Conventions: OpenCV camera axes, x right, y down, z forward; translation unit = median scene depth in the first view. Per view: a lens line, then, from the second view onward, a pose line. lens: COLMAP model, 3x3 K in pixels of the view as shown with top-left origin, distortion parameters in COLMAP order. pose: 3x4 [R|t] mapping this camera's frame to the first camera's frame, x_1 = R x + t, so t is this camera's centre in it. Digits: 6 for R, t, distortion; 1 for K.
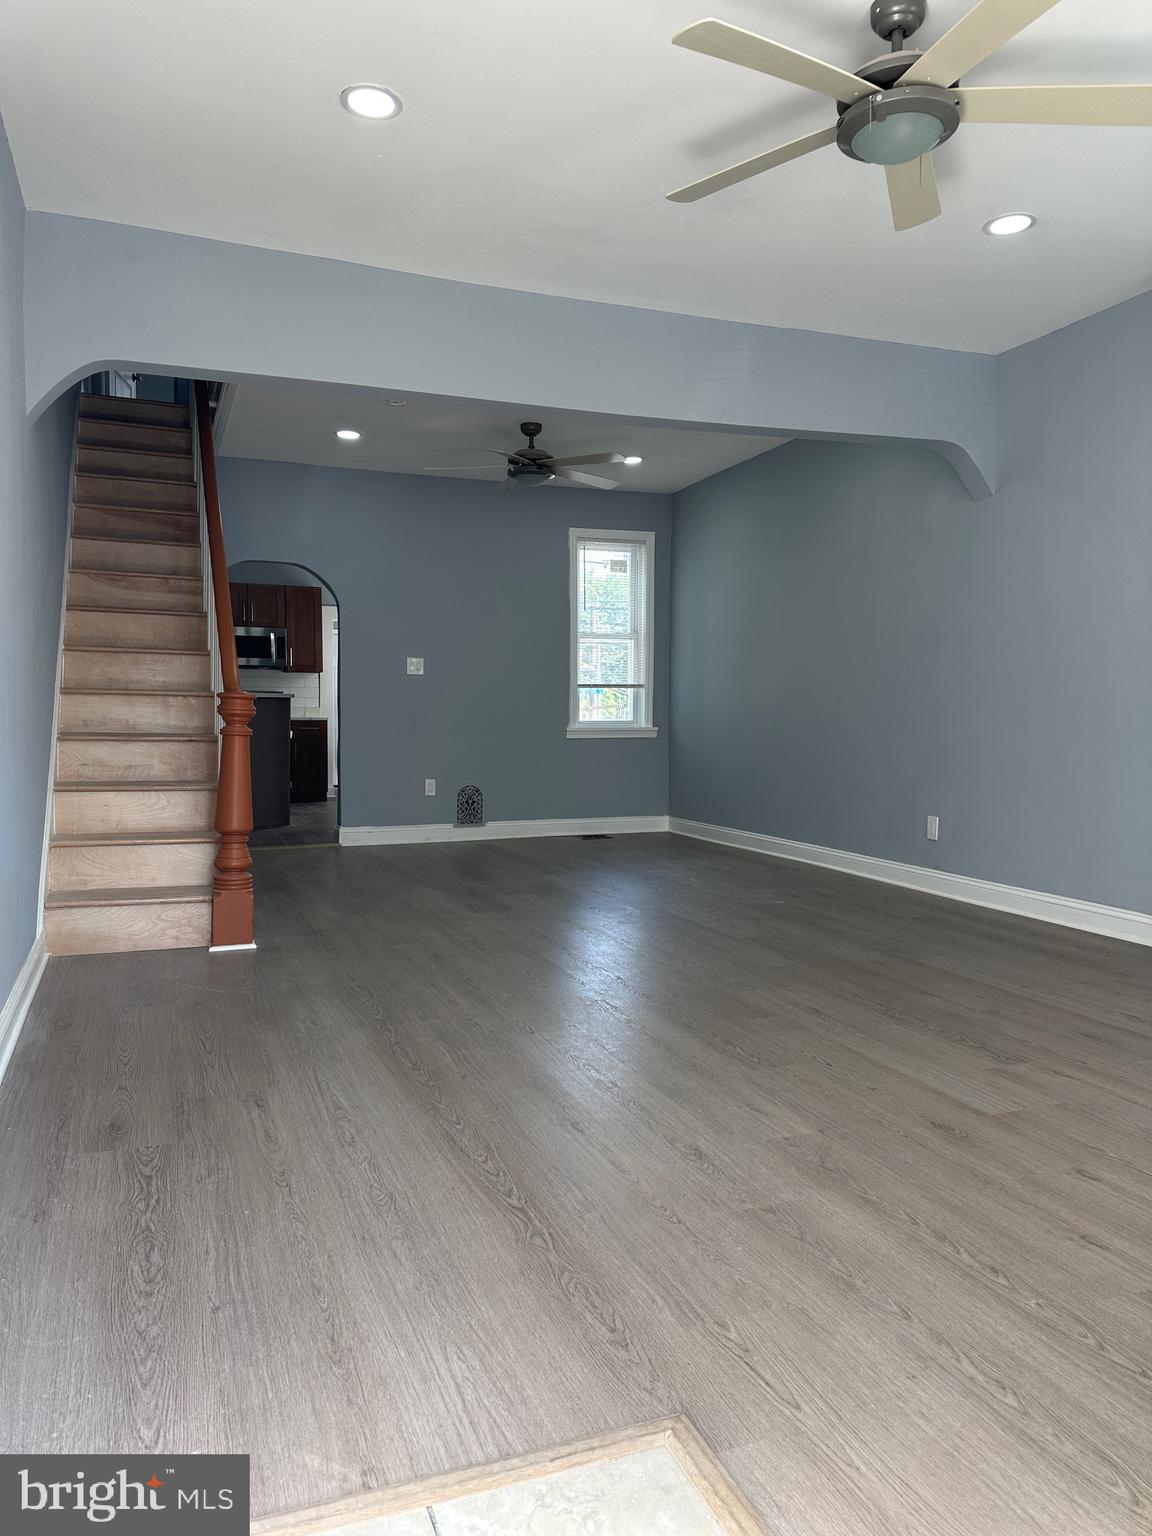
lens RADIAL K [[1087.1, 0, 570.0], [0, 1087.1, 773.5], [0, 0, 1]] dist [0.036522, -0.048352]
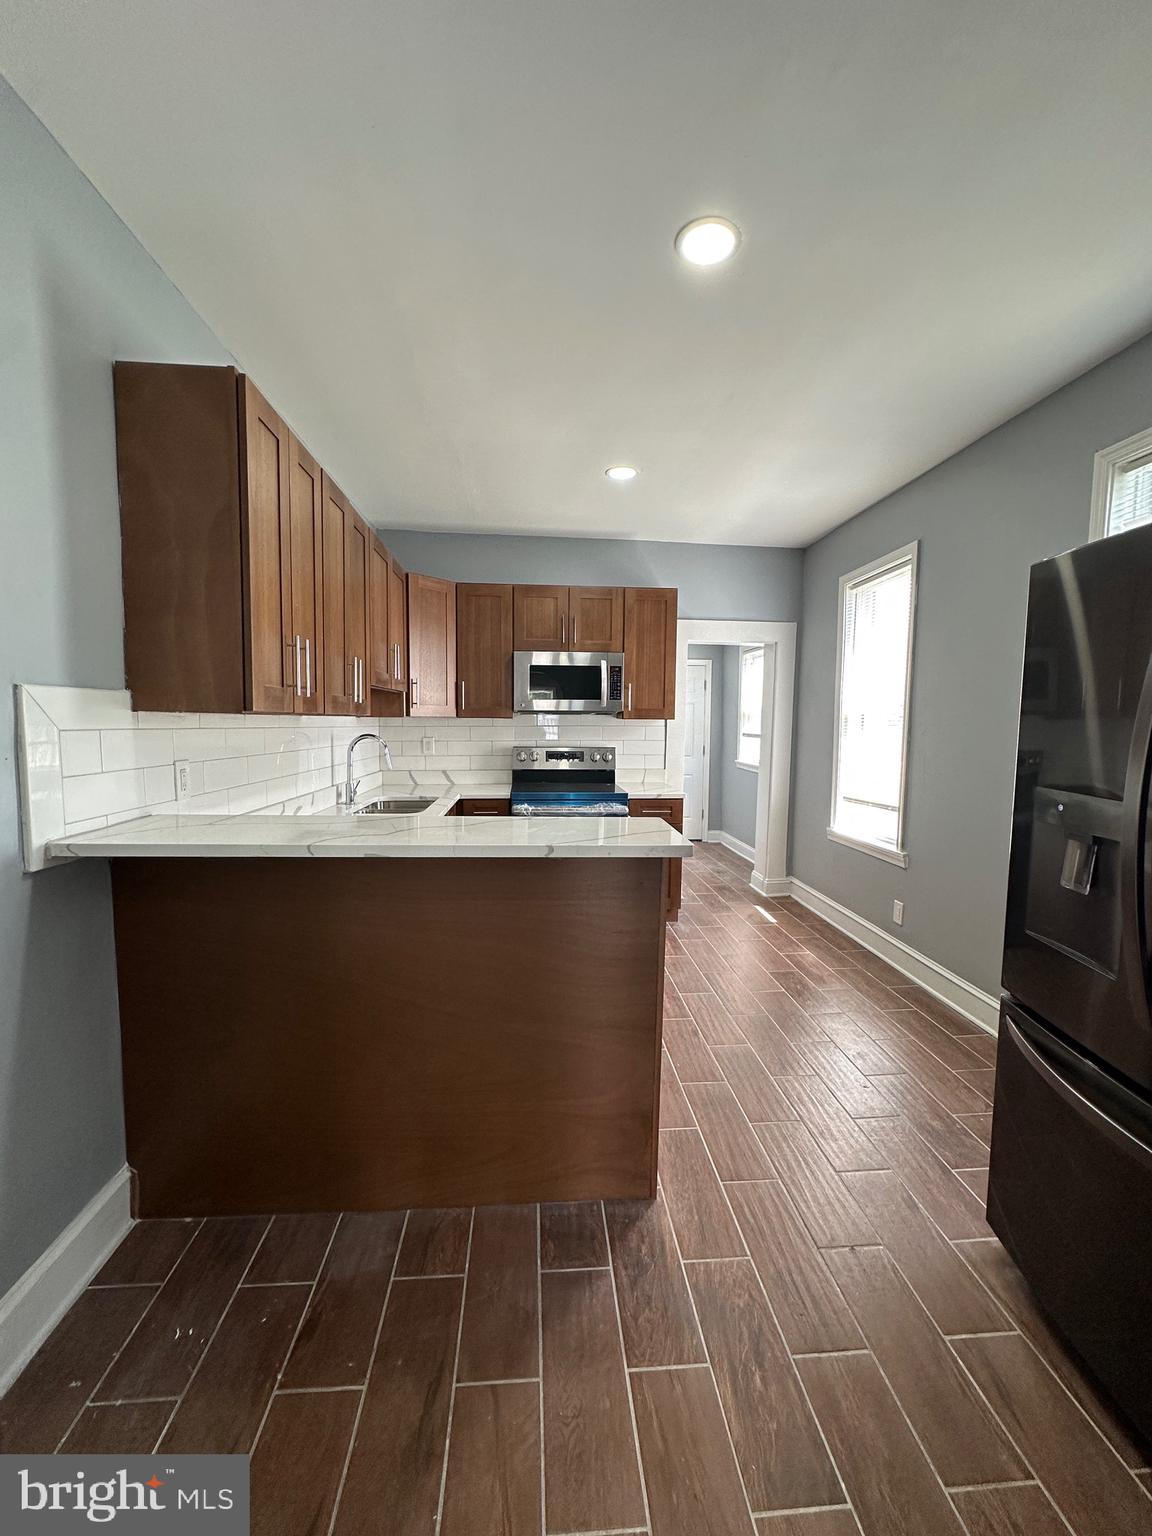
lens RADIAL K [[615.0, 0, 576.0], [0, 615.0, 768.0], [0, 0, 1]] dist [-0.003032, 0.000911]
pose [[0.957701, 0.030814, -0.286112, -0.247376], [-0.024337, 0.999361, 0.026168, -0.100619], [0.286735, -0.018098, 0.957839, 0.874716]]
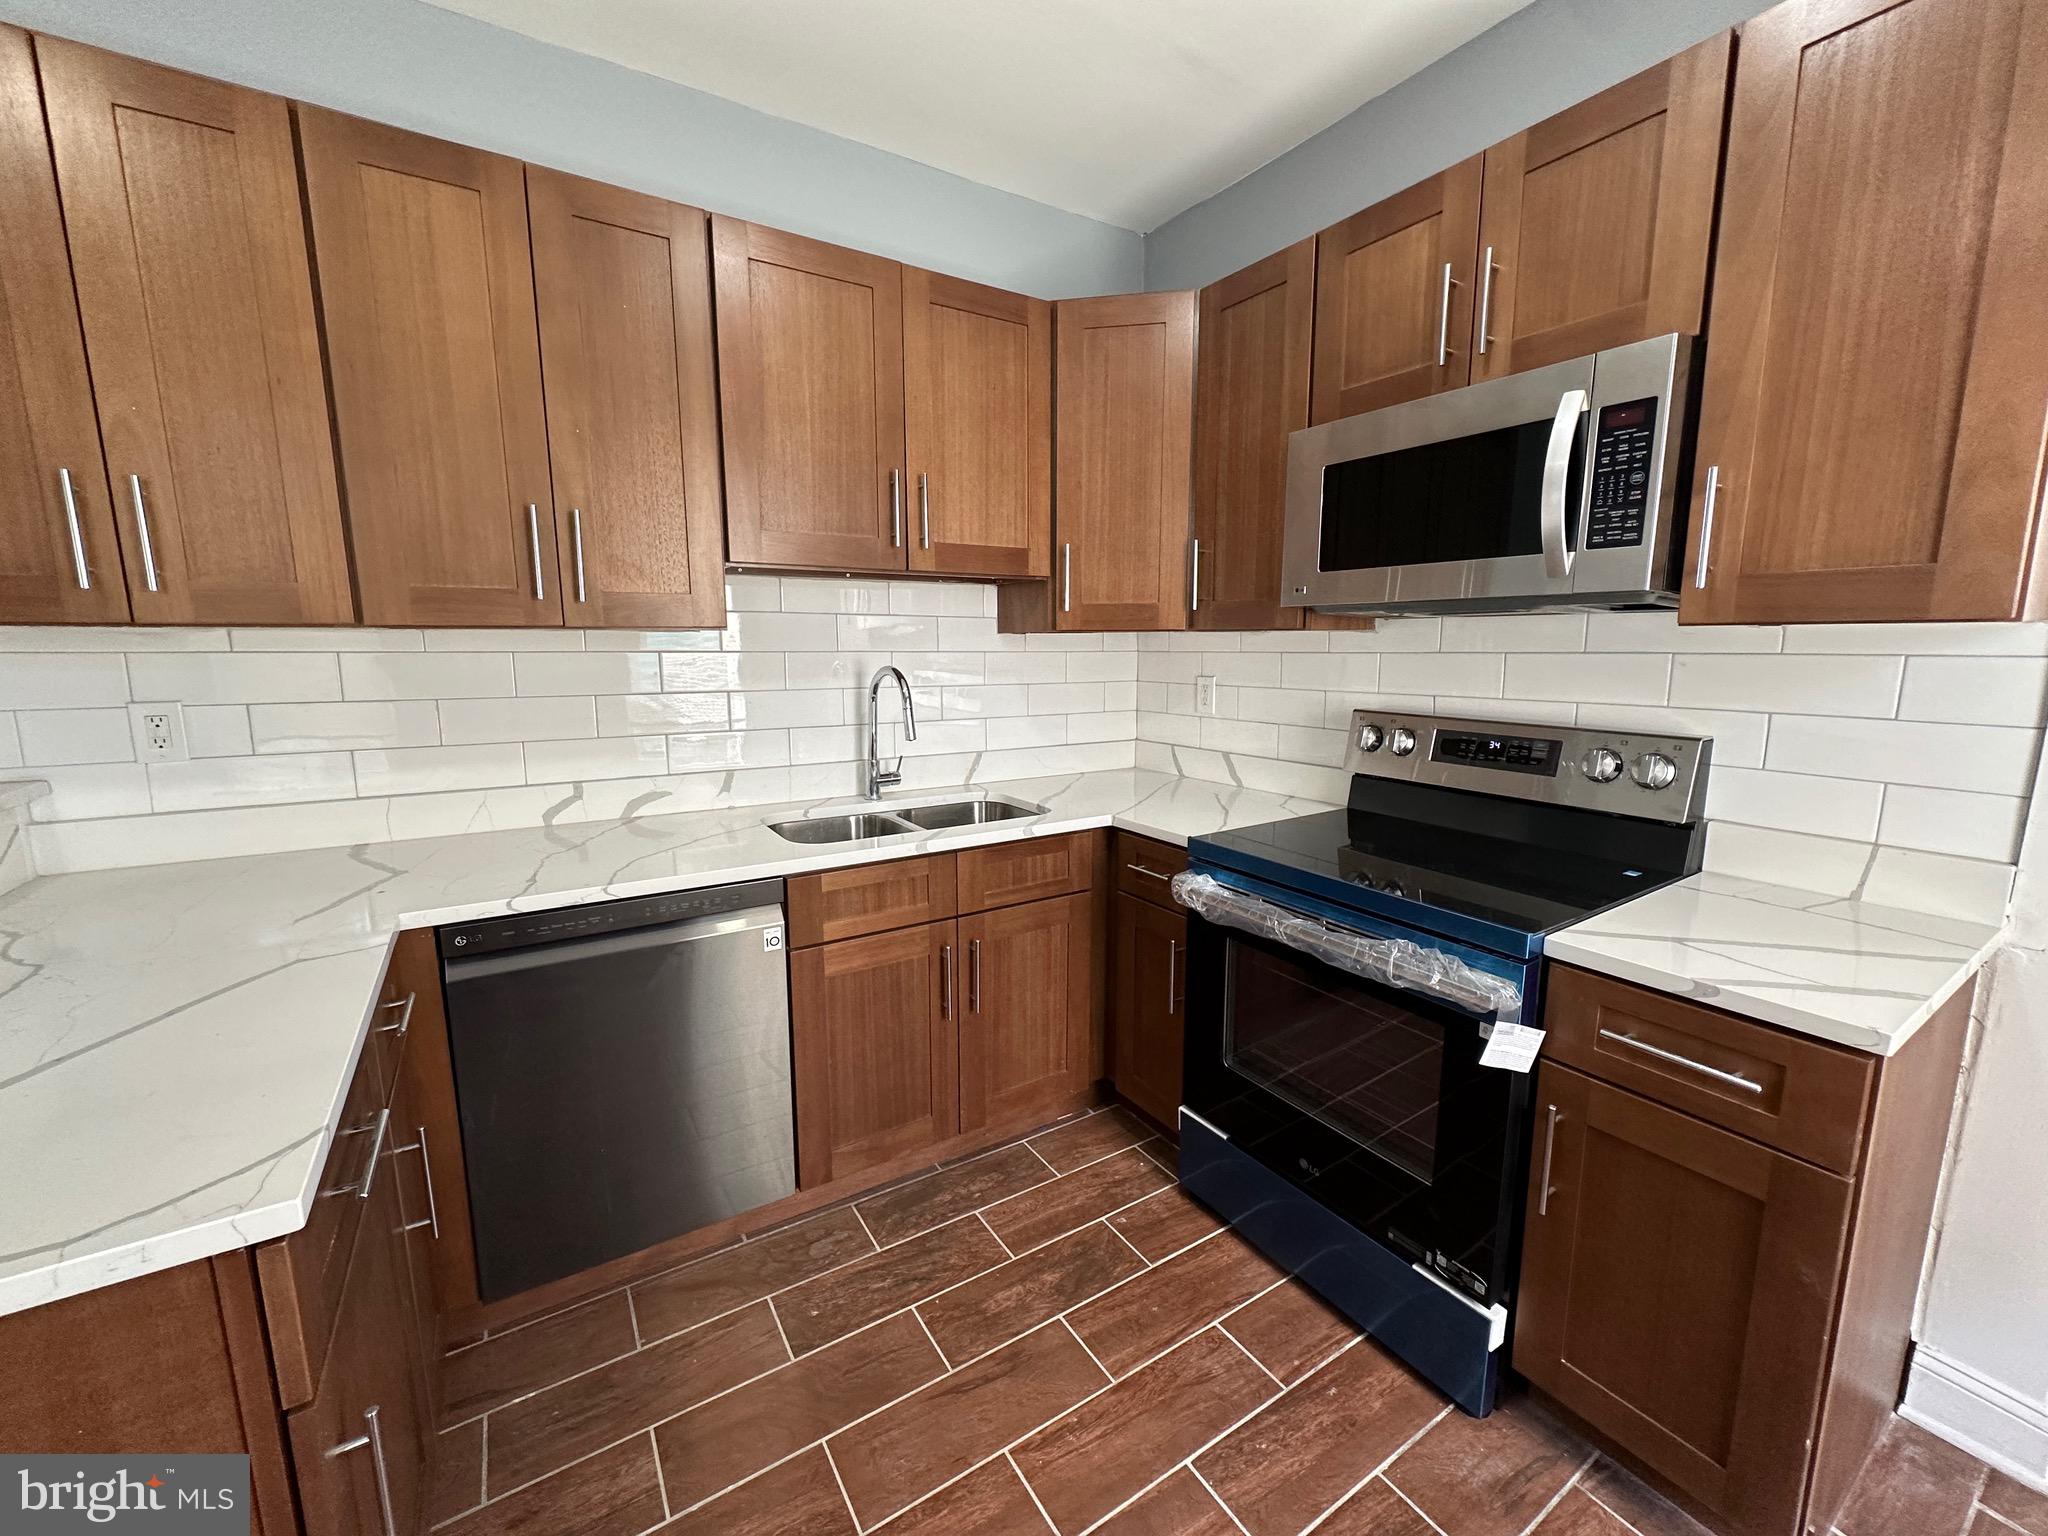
lens RADIAL K [[820.0, 0, 1025.3], [0, 820.0, 766.9], [0, 0, 1]] dist [-0.003032, 0.000911]
pose [[0.196180, 0.151288, -0.968827, -0.219471], [-0.050354, 0.988277, 0.144129, -0.117727], [0.979274, 0.020509, 0.201498, 1.214794]]
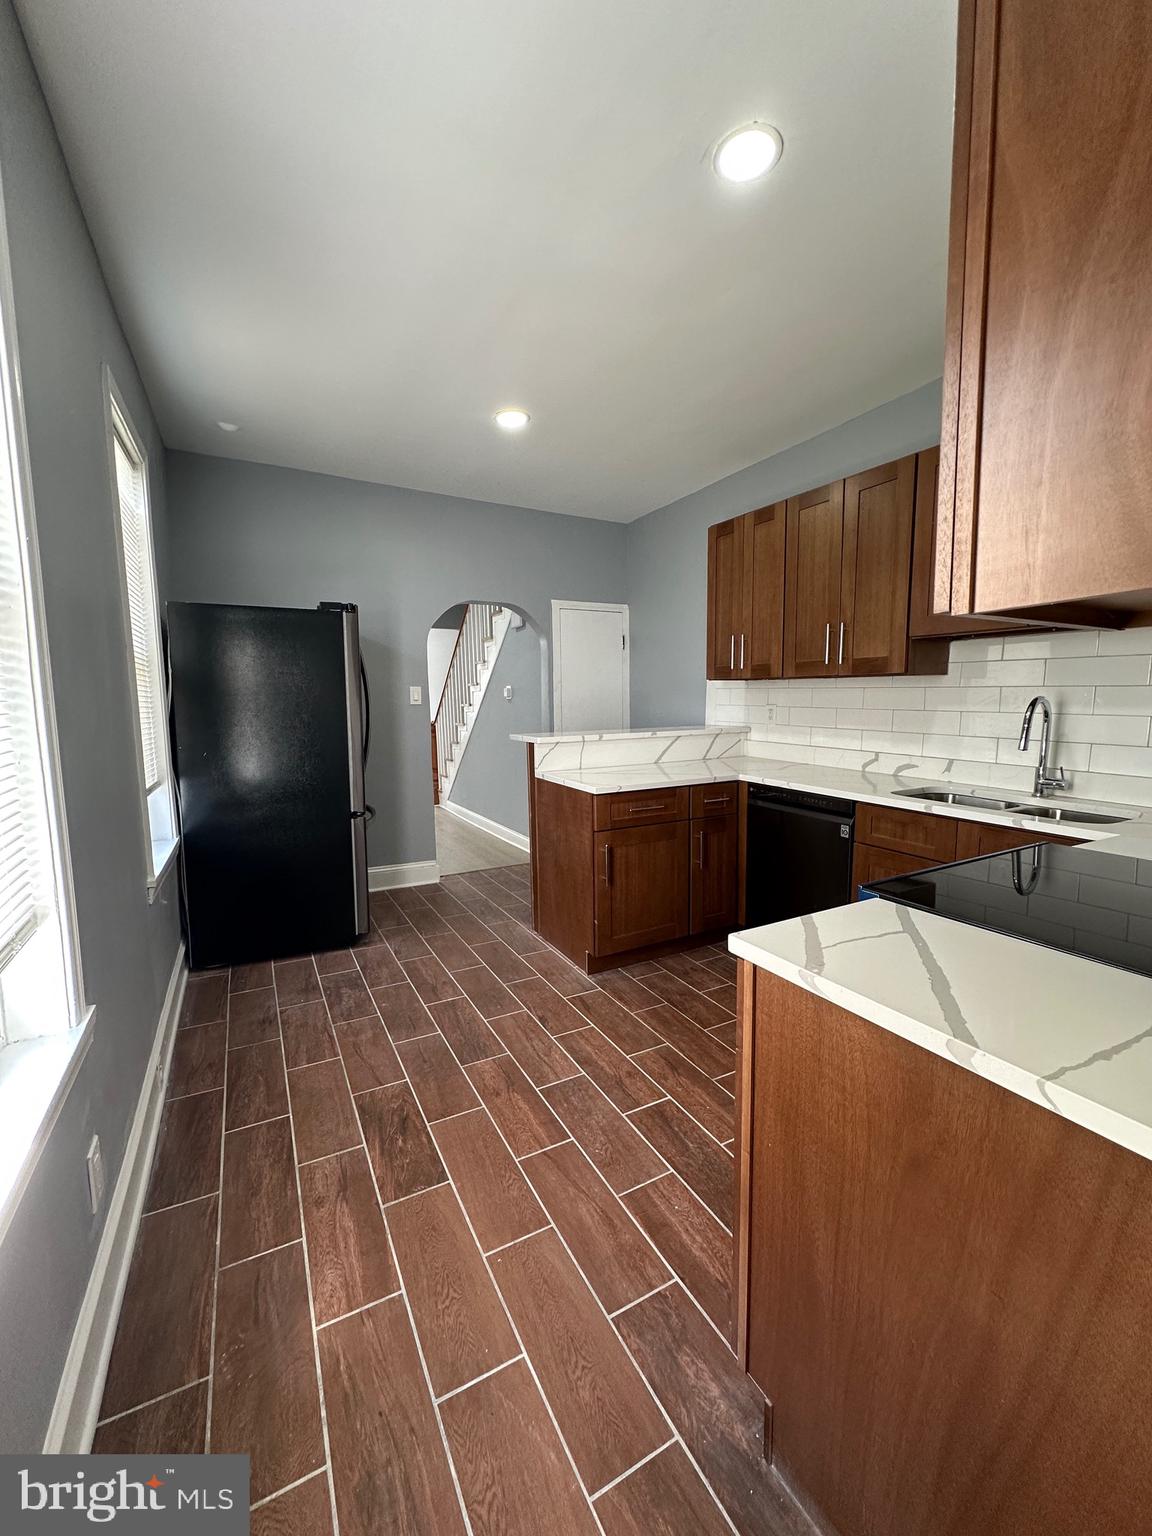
lens RADIAL K [[615.0, 0, 576.0], [0, 615.0, 768.0], [0, 0, 1]] dist [-0.003032, 0.000911]
pose [[-0.991898, 0.020448, -0.125378, -0.256805], [-0.000613, 0.986178, 0.165686, -0.122761], [0.127033, 0.164421, -0.978176, 1.469683]]
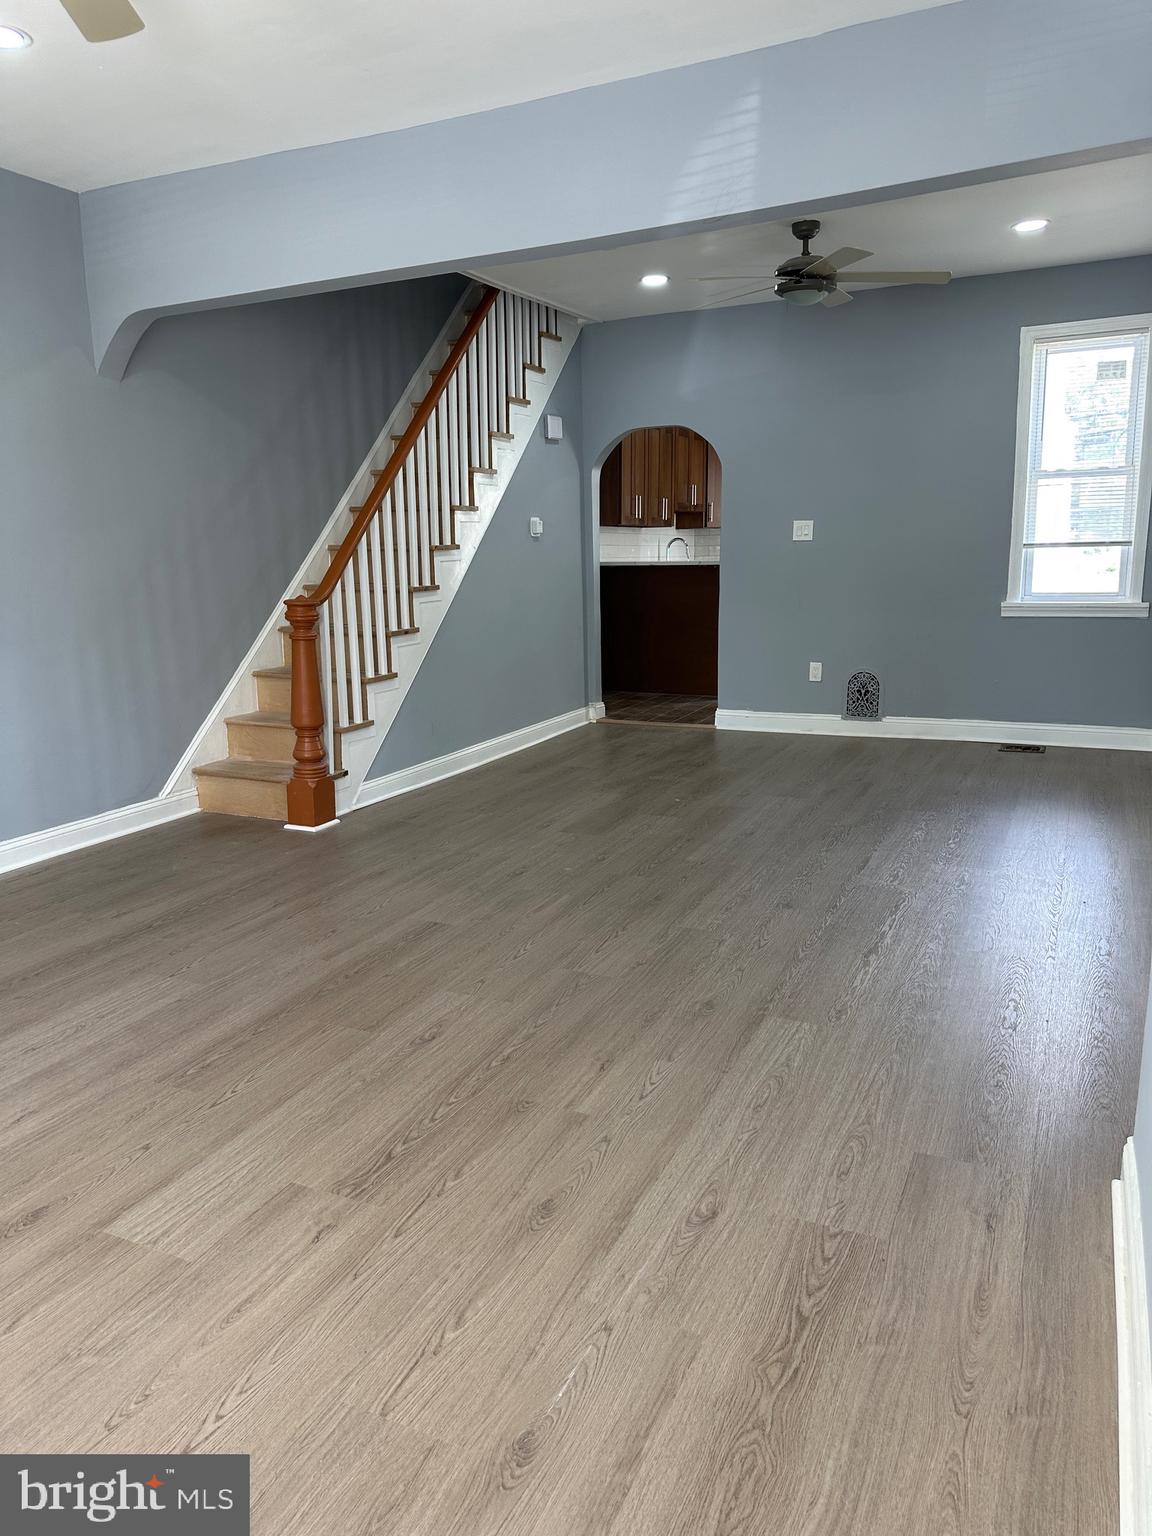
lens RADIAL K [[1093.0, 0, 562.3], [0, 1093.0, 773.9], [0, 0, 1]] dist [0.114315, -0.161973]
pose [[0.680536, 0.135865, -0.720008, 0.366546], [-0.017812, 0.985435, 0.169115, -0.050150], [0.732498, -0.102264, 0.673044, 0.234338]]
